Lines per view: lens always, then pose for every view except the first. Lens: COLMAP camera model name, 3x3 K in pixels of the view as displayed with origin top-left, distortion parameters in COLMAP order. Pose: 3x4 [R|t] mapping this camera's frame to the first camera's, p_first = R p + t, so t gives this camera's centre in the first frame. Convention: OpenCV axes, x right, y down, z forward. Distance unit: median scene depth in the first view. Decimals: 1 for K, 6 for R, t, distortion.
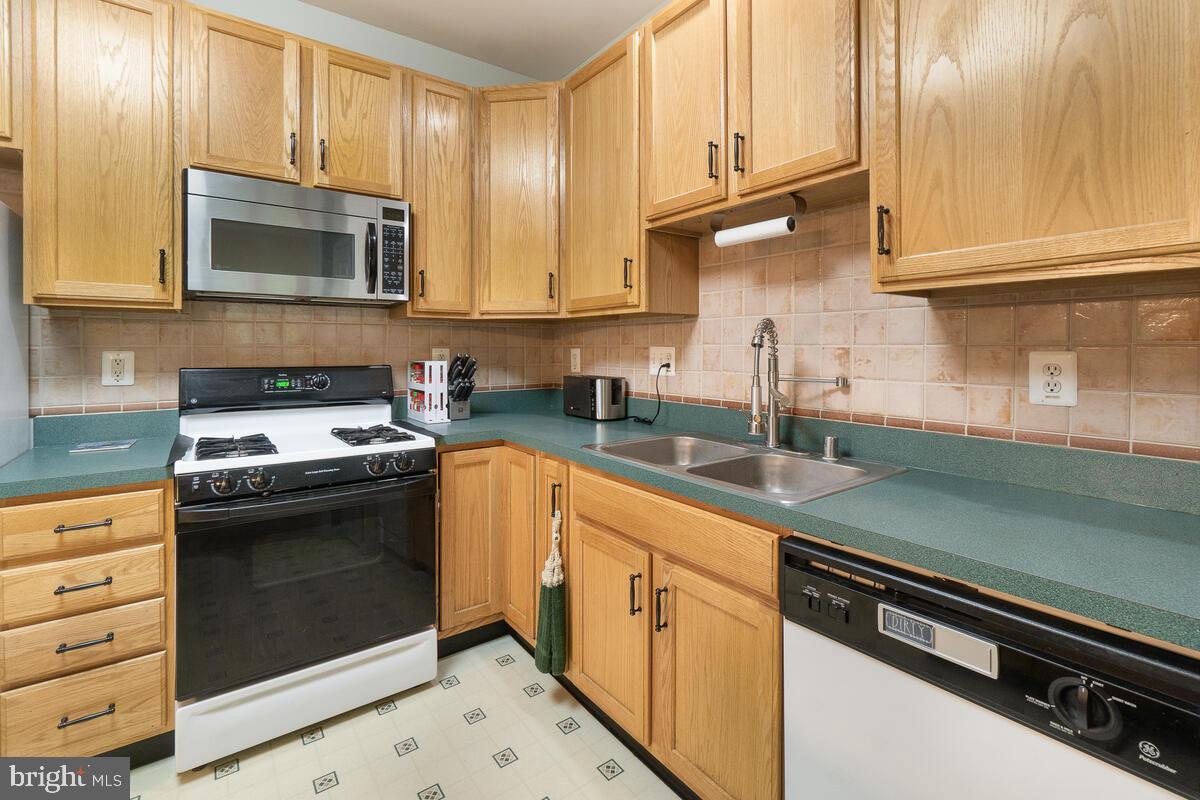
lens RADIAL K [[544.6, 0, 607.4], [0, 544.6, 342.6], [0, 0, 1]] dist [-0.008105, 0.001469]
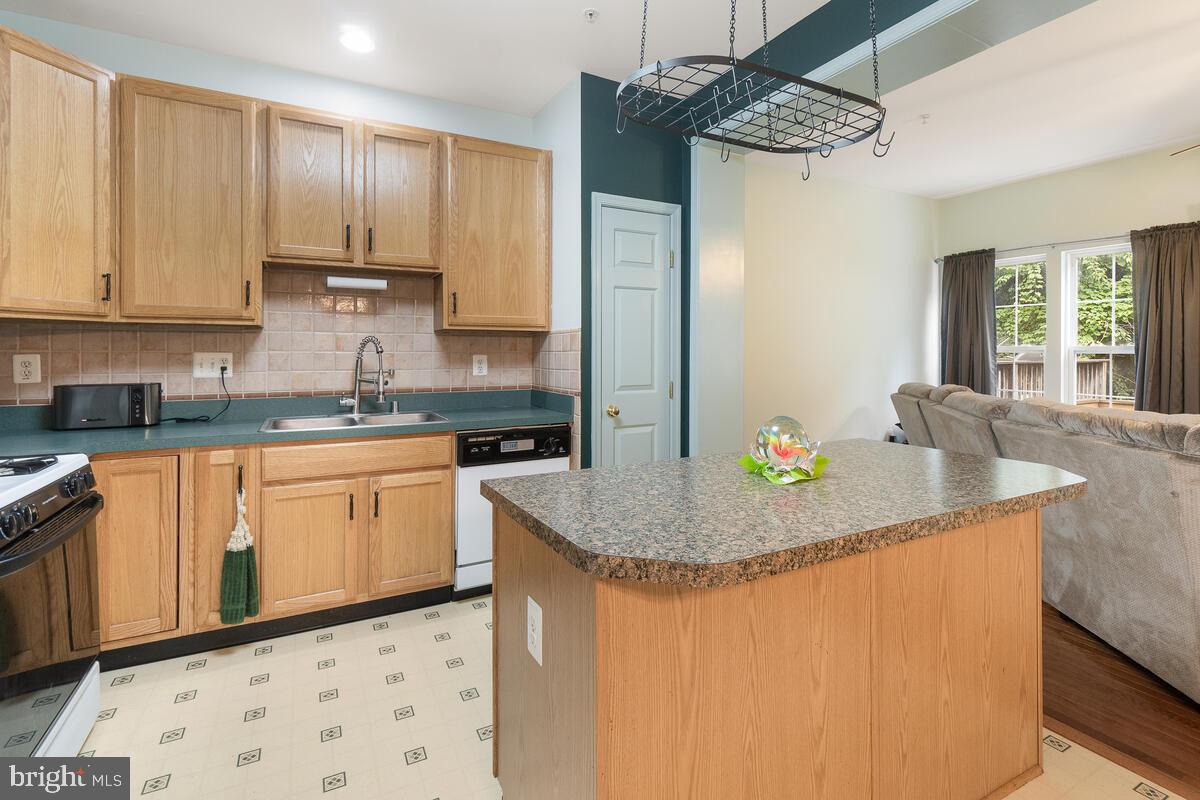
lens RADIAL K [[544.6, 0, 576.6], [0, 544.6, 351.2], [0, 0, 1]] dist [-0.008105, 0.001469]
pose [[0.173693, 0.005605, 0.984784, -1.069107], [-0.007621, 0.999962, -0.004347, 0.003789], [-0.984770, -0.006750, 0.173729, 0.052058]]
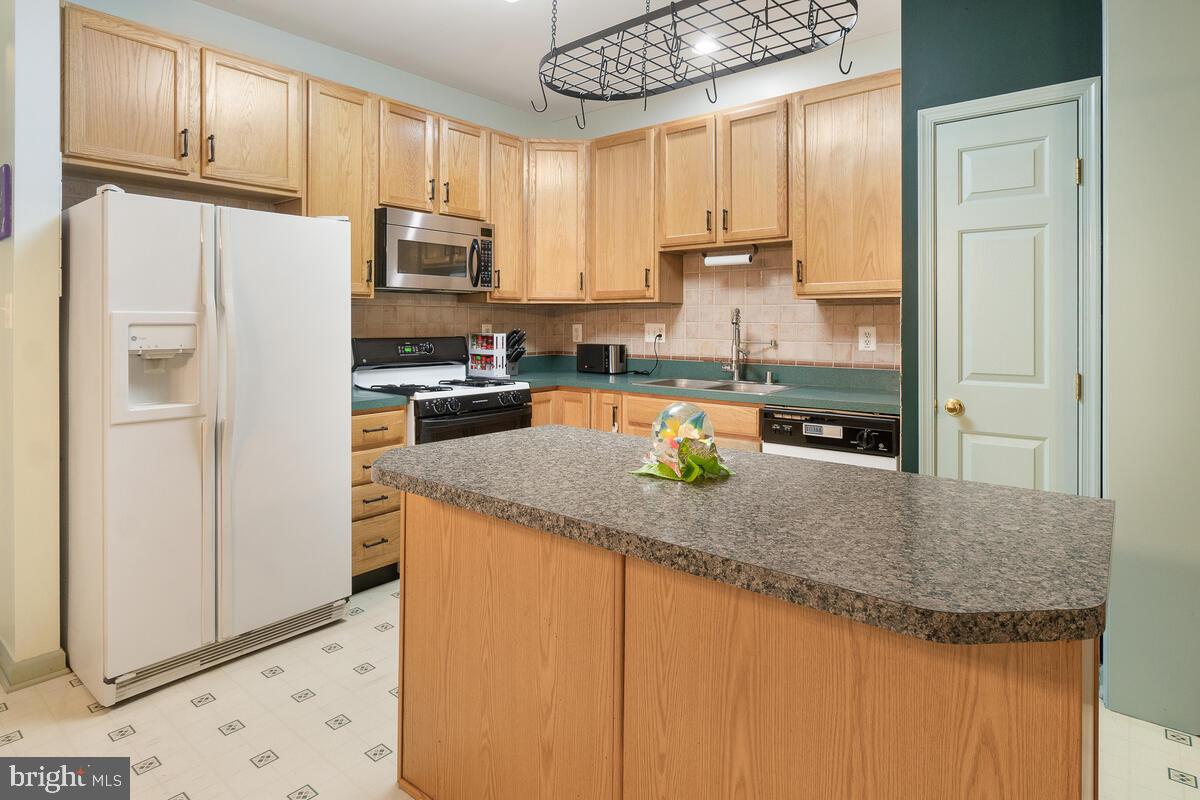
lens RADIAL K [[637.9, 0, 620.8], [0, 637.9, 310.9], [0, 0, 1]] dist [0.001108, -0.002412]
pose [[0.965855, 0.005761, 0.259018, -0.536553], [-0.003618, 0.999955, -0.008750, -0.013782], [-0.259056, 0.007514, 0.965833, -0.814926]]
